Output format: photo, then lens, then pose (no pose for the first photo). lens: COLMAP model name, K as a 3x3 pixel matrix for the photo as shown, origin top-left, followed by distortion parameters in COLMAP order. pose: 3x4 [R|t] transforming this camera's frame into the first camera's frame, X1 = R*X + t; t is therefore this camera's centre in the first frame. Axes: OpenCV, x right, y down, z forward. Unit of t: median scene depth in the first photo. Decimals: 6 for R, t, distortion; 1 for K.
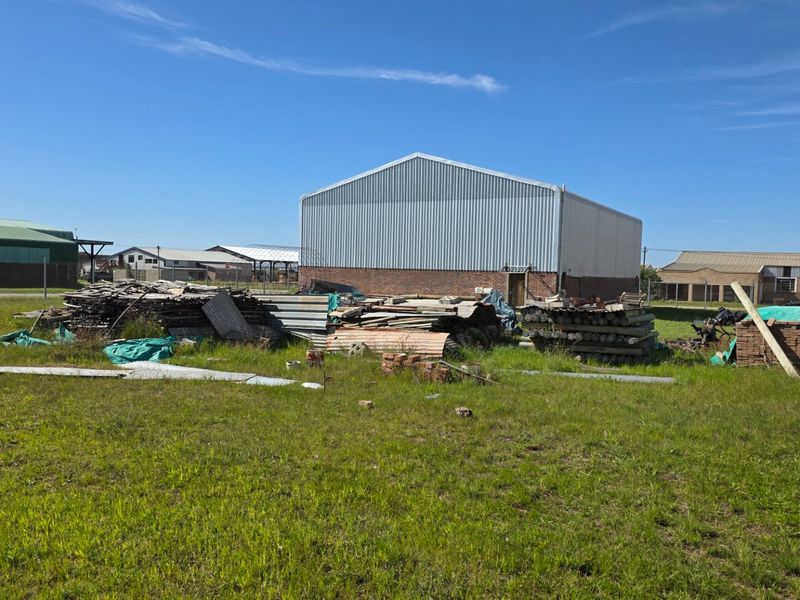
lens RADIAL K [[707.6, 0, 402.8], [0, 707.6, 313.1], [0, 0, 1]] dist [0.095898, -0.106711]
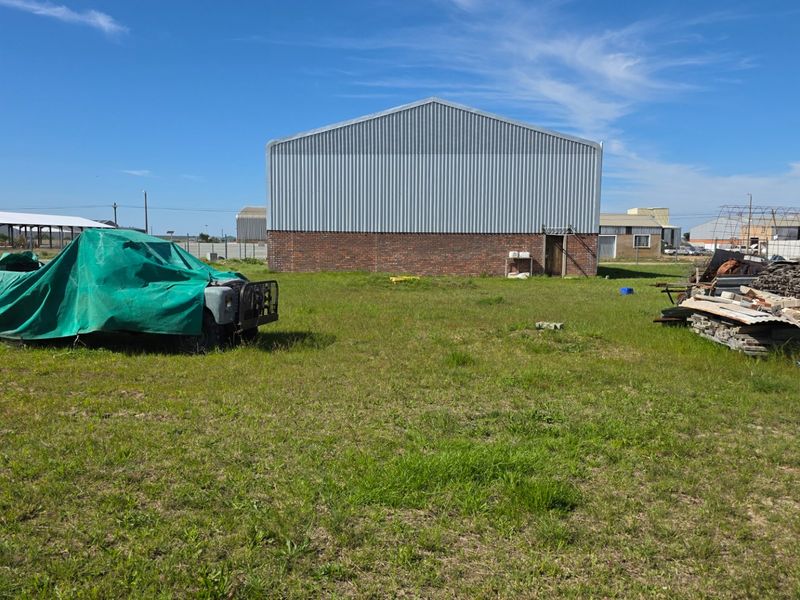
lens RADIAL K [[707.6, 0, 399.2], [0, 707.6, 311.1], [0, 0, 1]] dist [0.095898, -0.106711]
pose [[0.877001, -0.068206, 0.475622, -0.737937], [0.042088, 0.996973, 0.065365, -0.040692], [-0.478641, -0.037307, 0.877218, 0.415008]]
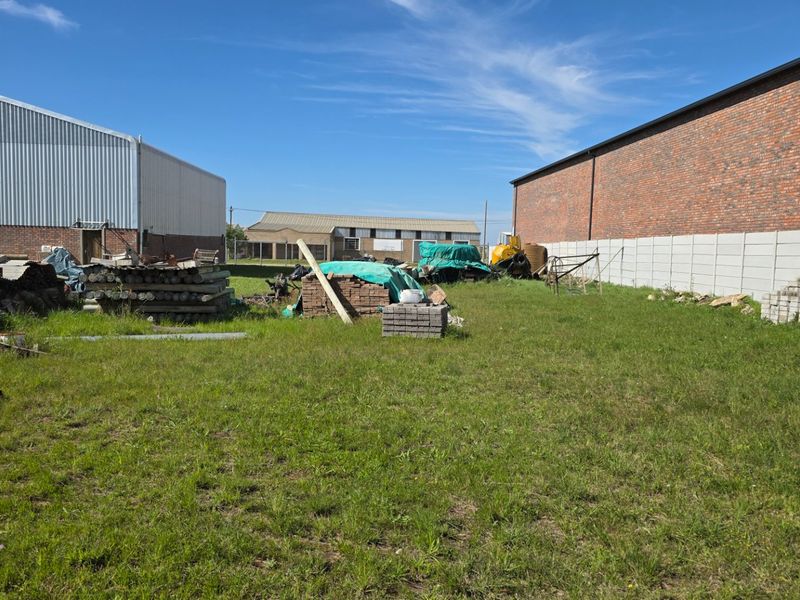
lens RADIAL K [[707.6, 0, 395.4], [0, 707.6, 305.7], [0, 0, 1]] dist [0.095898, -0.106711]
pose [[0.854951, -0.048199, 0.516464, 0.030438], [0.024319, 0.998303, 0.052909, 0.002794], [-0.518138, -0.032674, 0.854673, 0.020414]]
